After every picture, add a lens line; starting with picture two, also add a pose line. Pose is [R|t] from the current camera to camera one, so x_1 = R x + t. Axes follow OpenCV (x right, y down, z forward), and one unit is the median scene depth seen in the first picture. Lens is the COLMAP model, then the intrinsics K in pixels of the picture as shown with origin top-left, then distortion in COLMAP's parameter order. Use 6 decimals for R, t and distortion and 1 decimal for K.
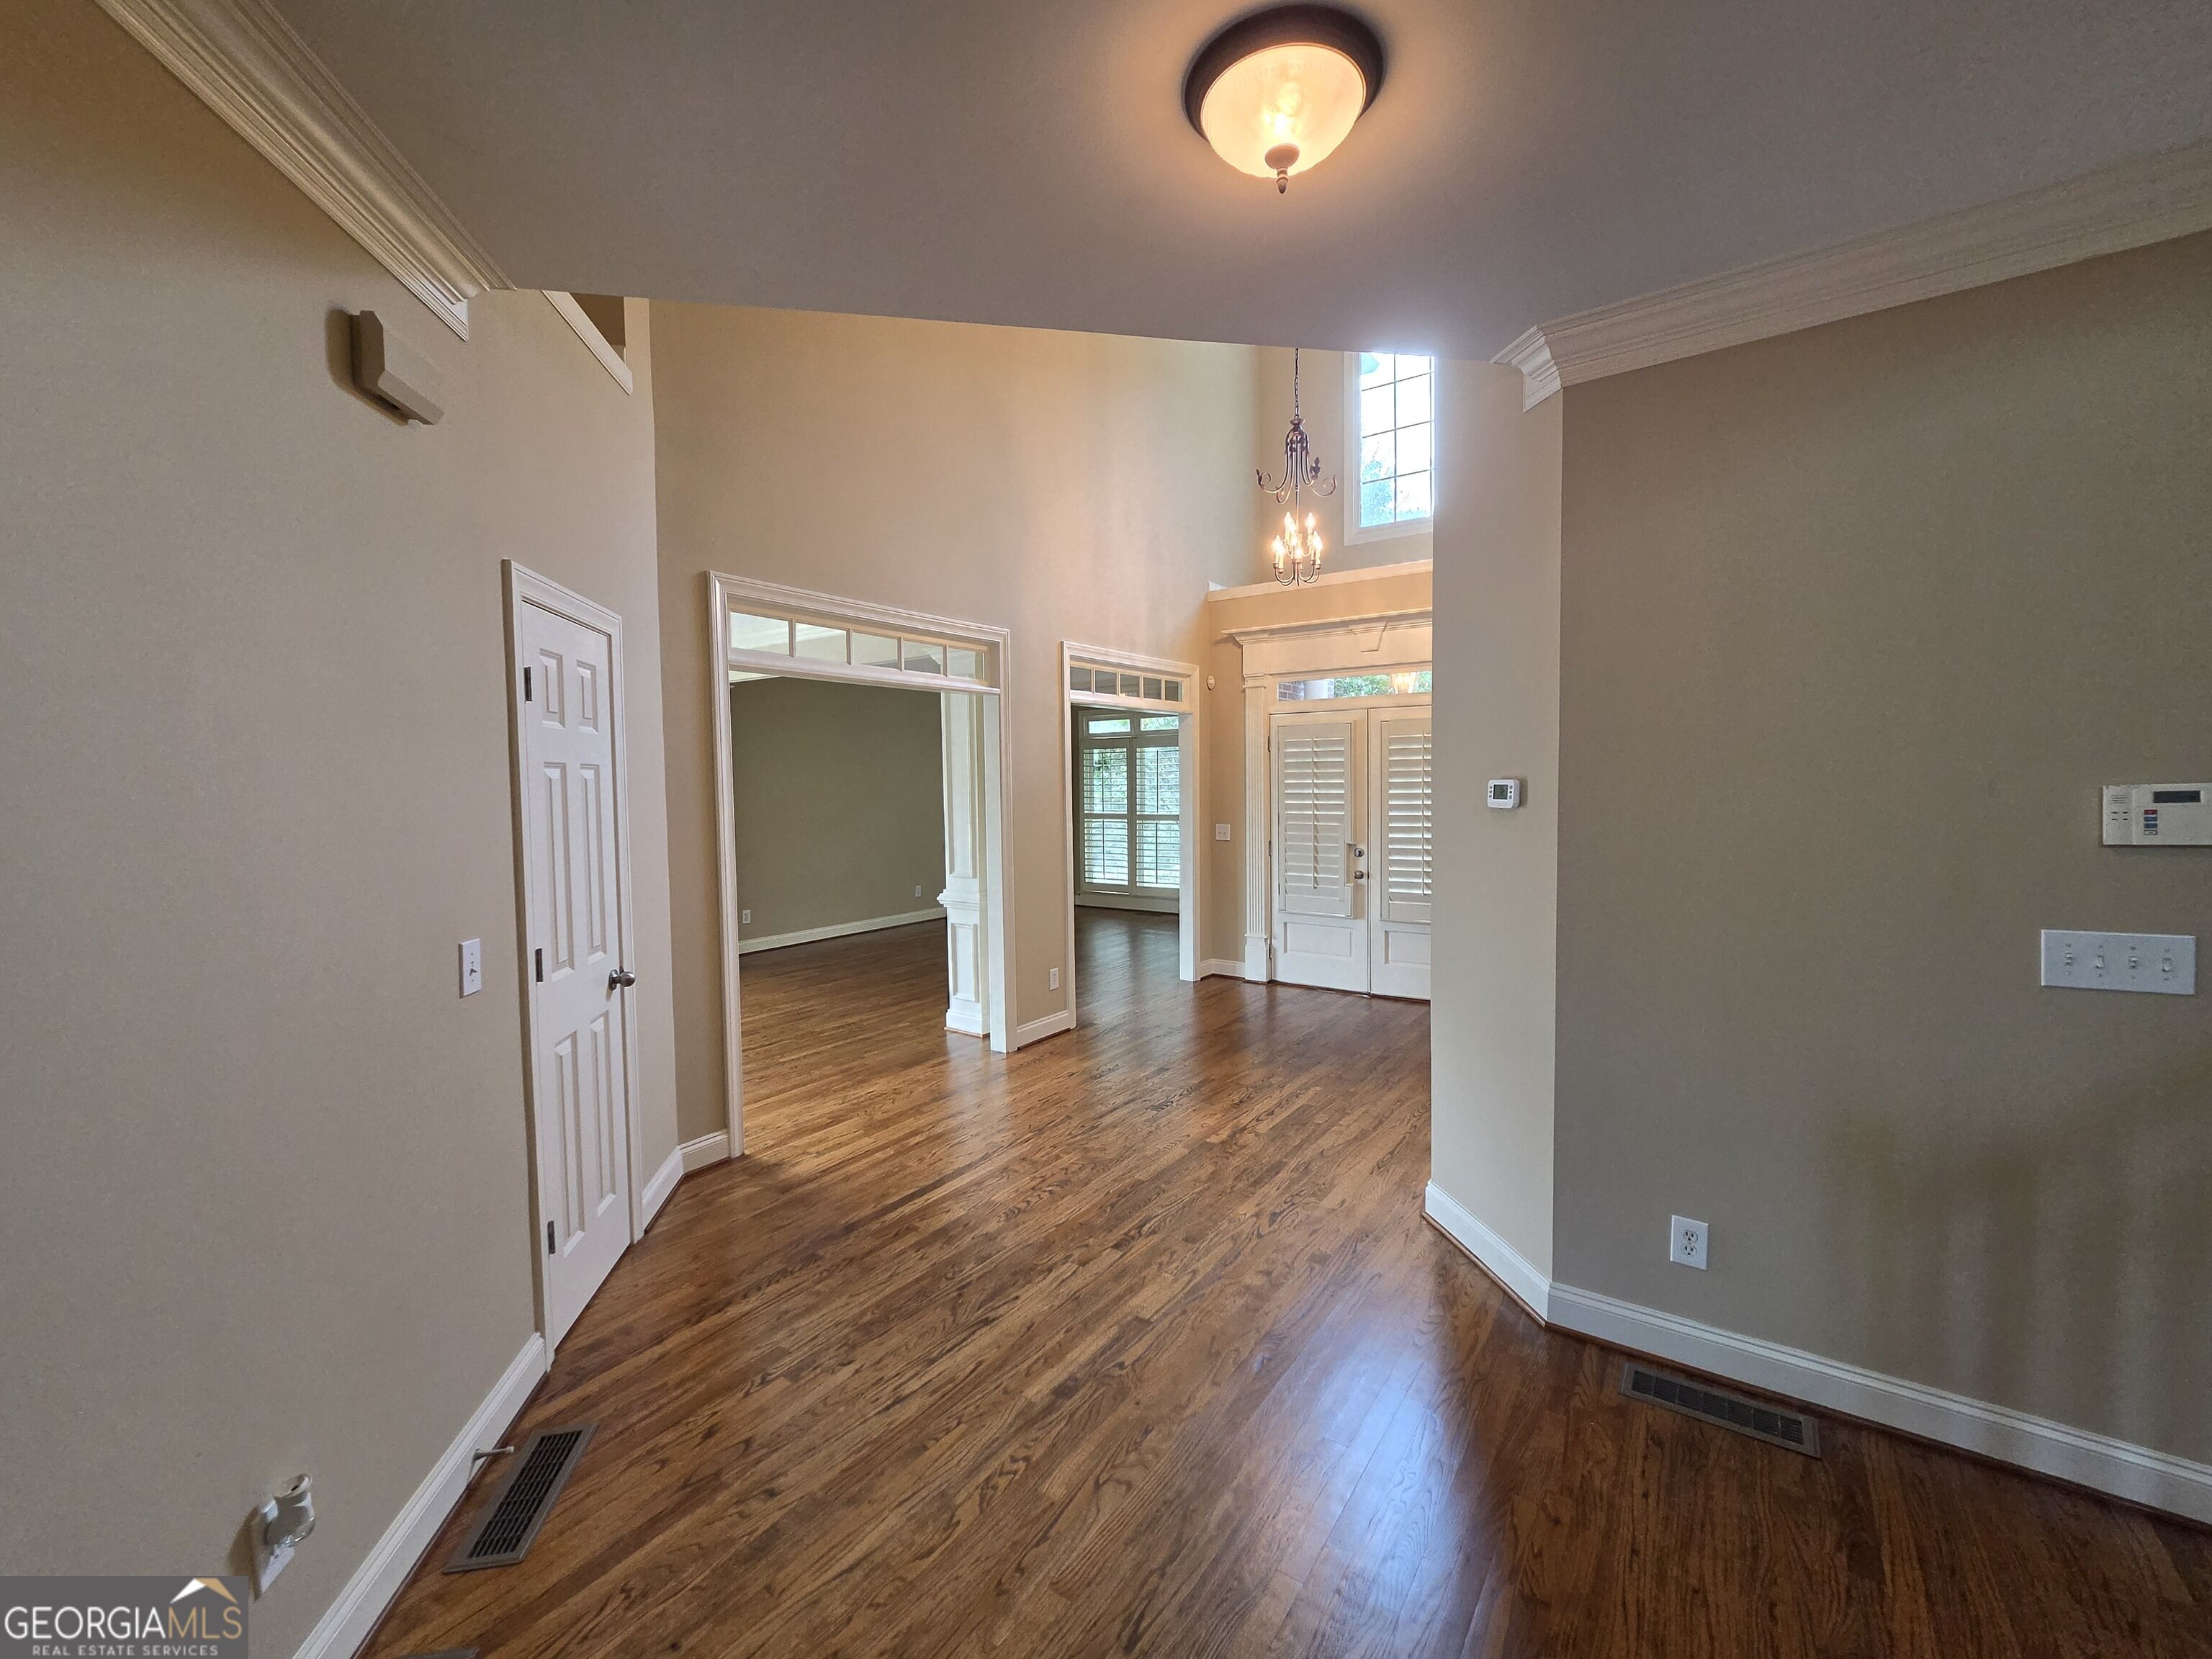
lens RADIAL K [[905.7, 0, 1127.1], [0, 905.7, 814.8], [0, 0, 1]] dist [-0.001786, 0.000256]
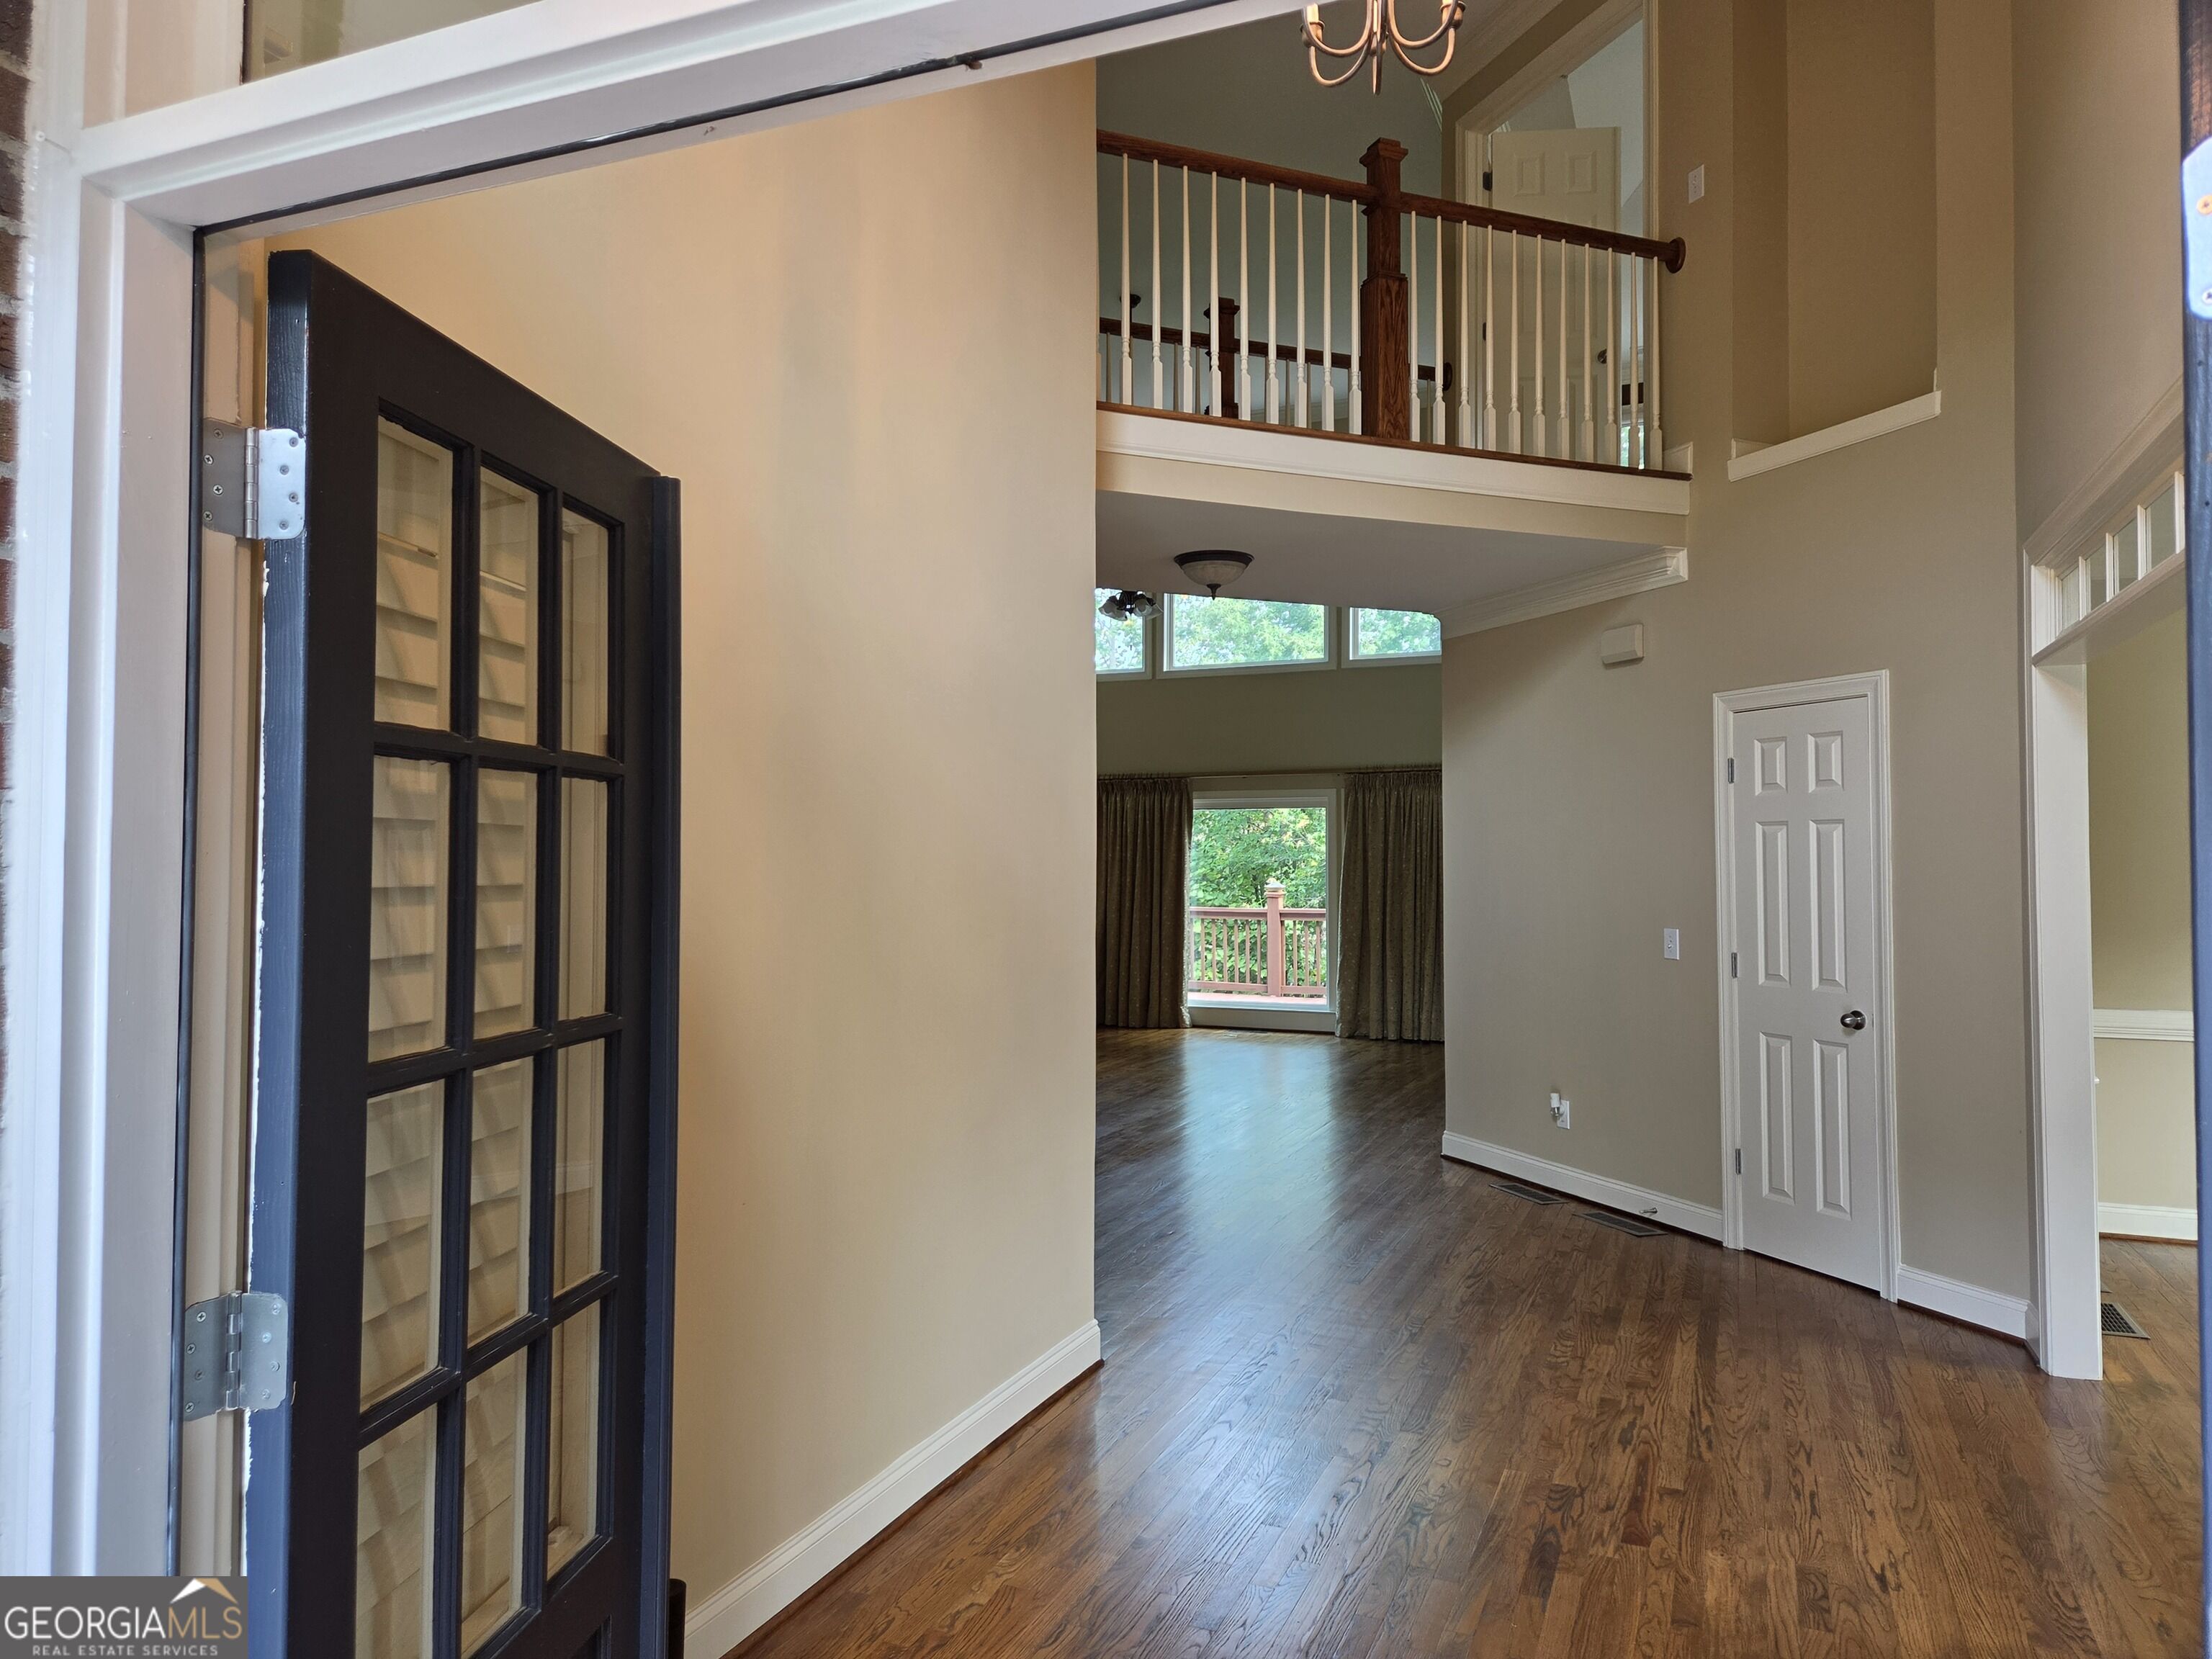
lens RADIAL K [[1474.8, 0, 1104.8], [0, 1474.8, 816.8], [0, 0, 1]] dist [0.064377, -0.054797]
pose [[-0.982963, 0.010609, -0.183495, 0.516885], [0.009282, 0.999924, 0.008091, -0.067670], [0.183567, 0.006250, -0.982987, 2.120465]]
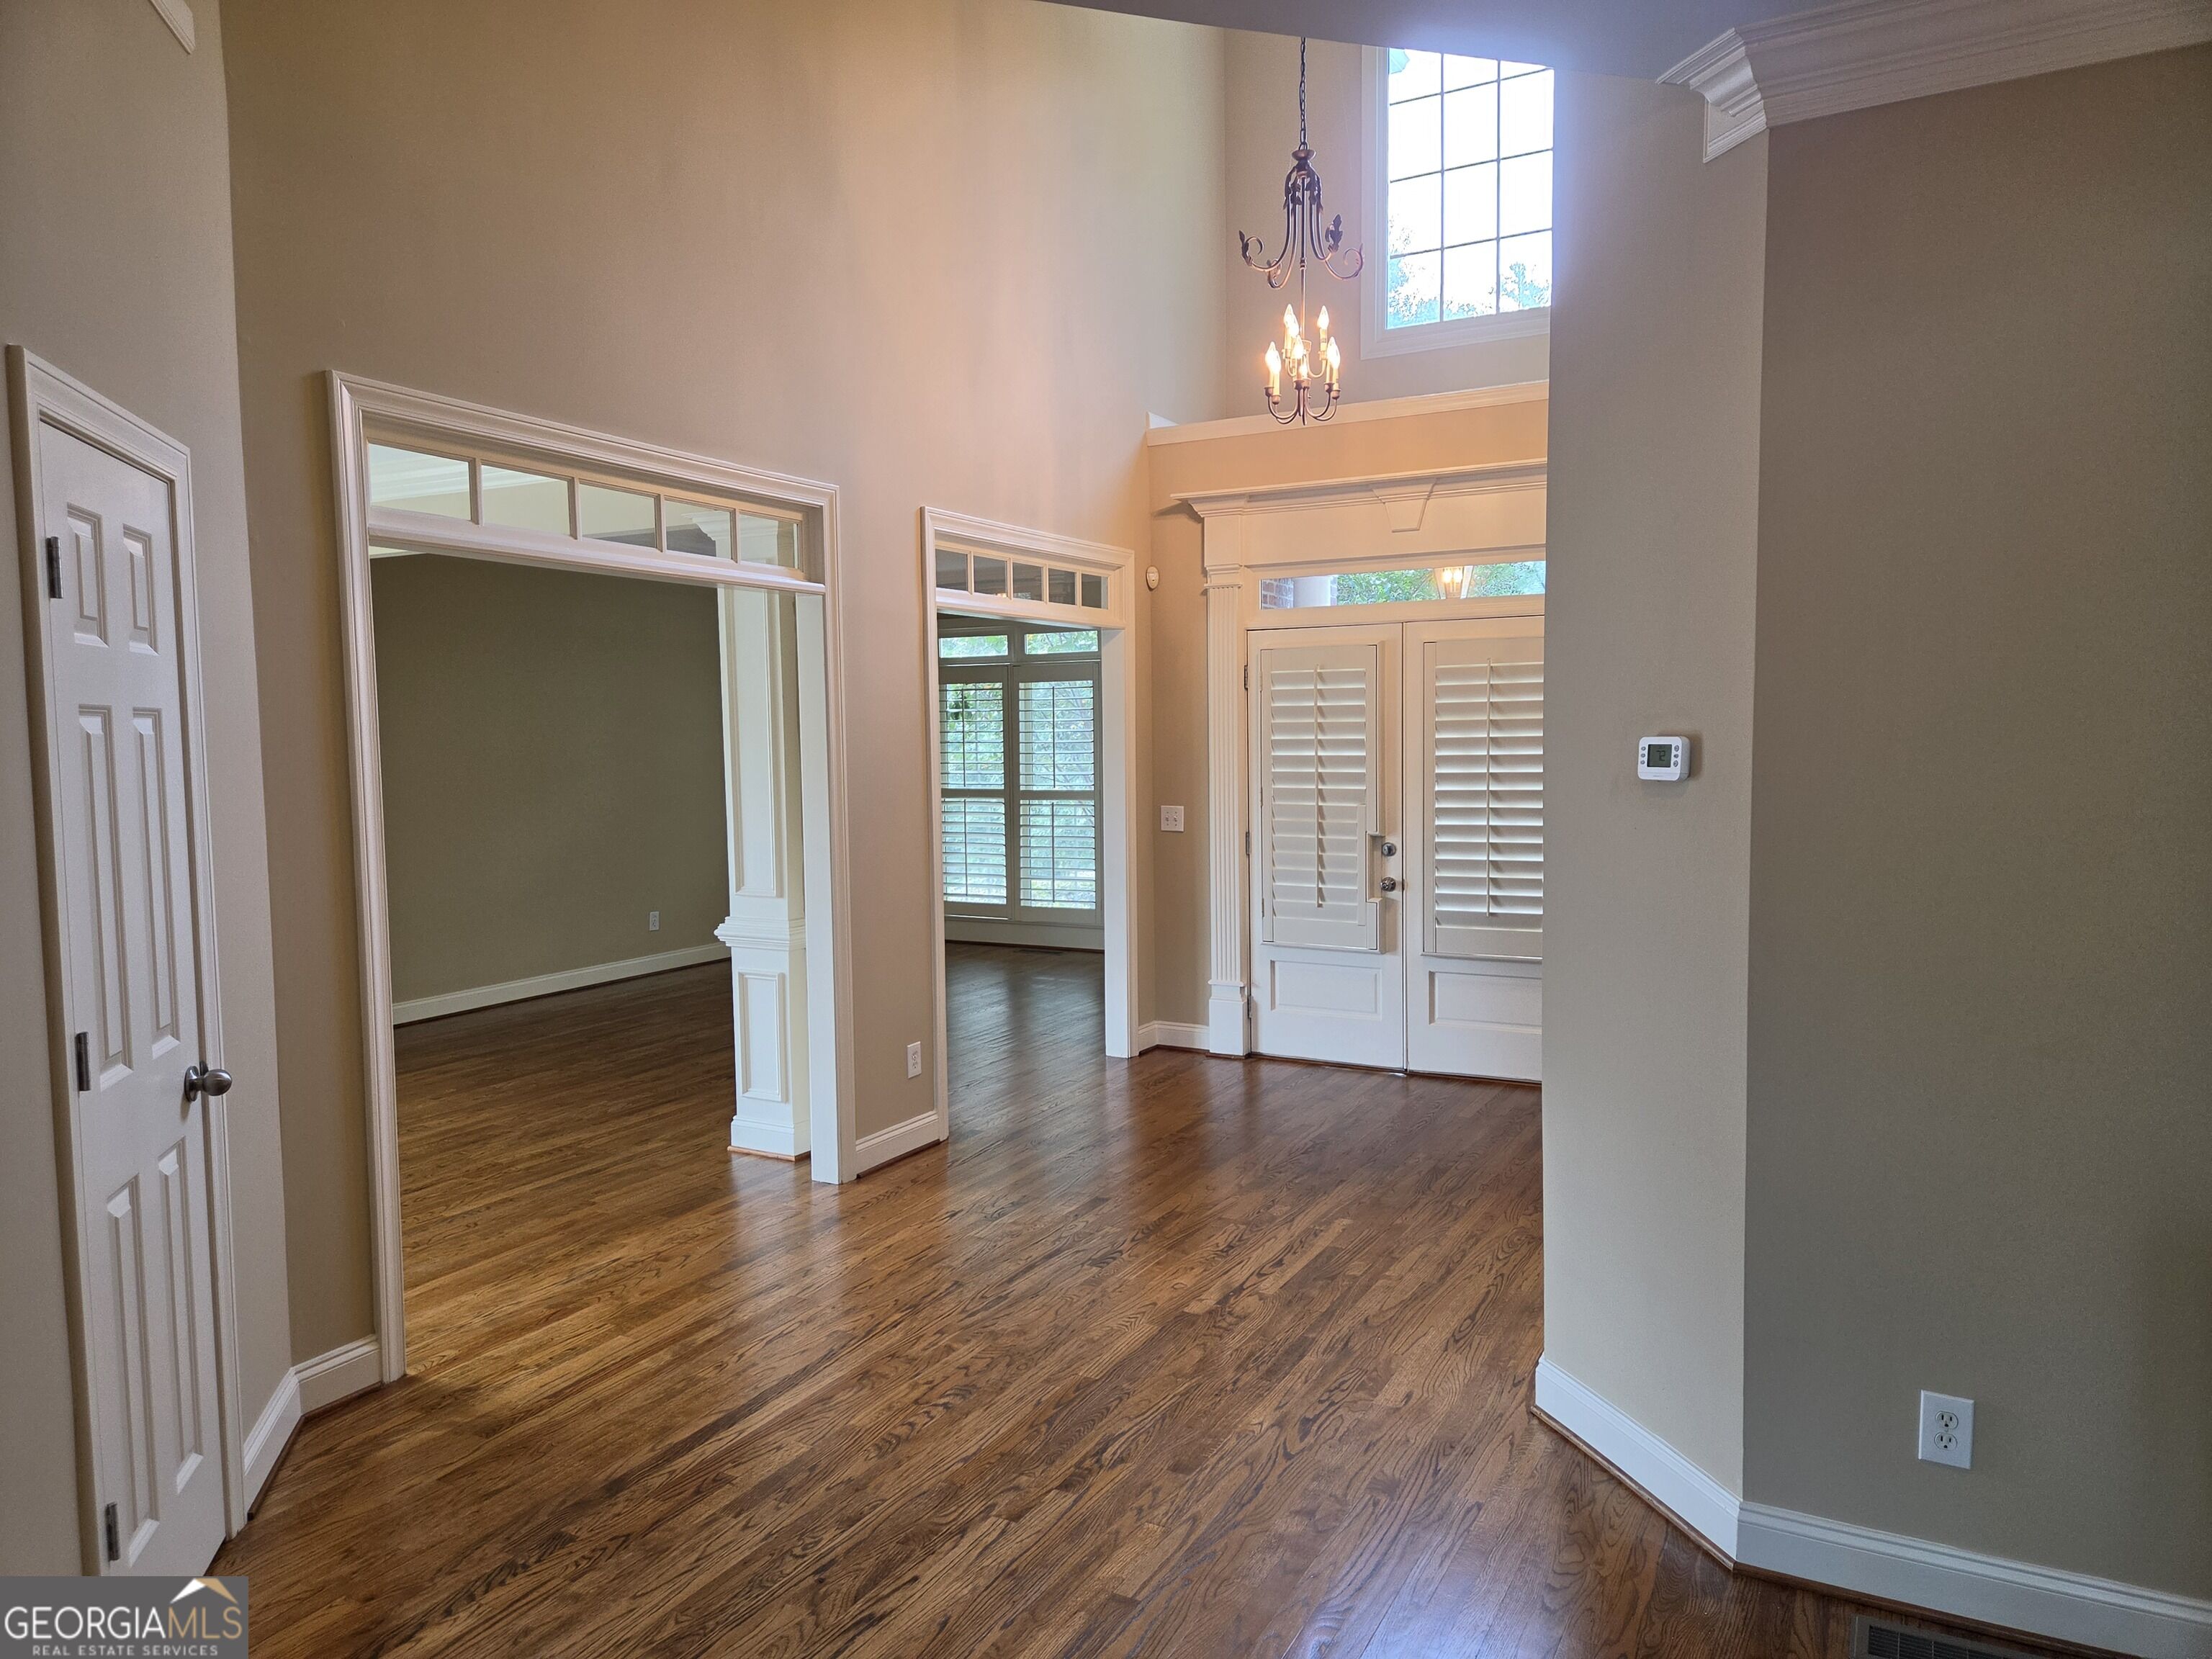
lens RADIAL K [[1474.8, 0, 1154.0], [0, 1474.8, 822.4], [0, 0, 1]] dist [0.064377, -0.054797]
pose [[0.992576, -0.006992, 0.121424, -0.061458], [0.004331, 0.999745, 0.022166, -0.001873], [-0.121548, -0.021476, 0.992353, -0.013115]]
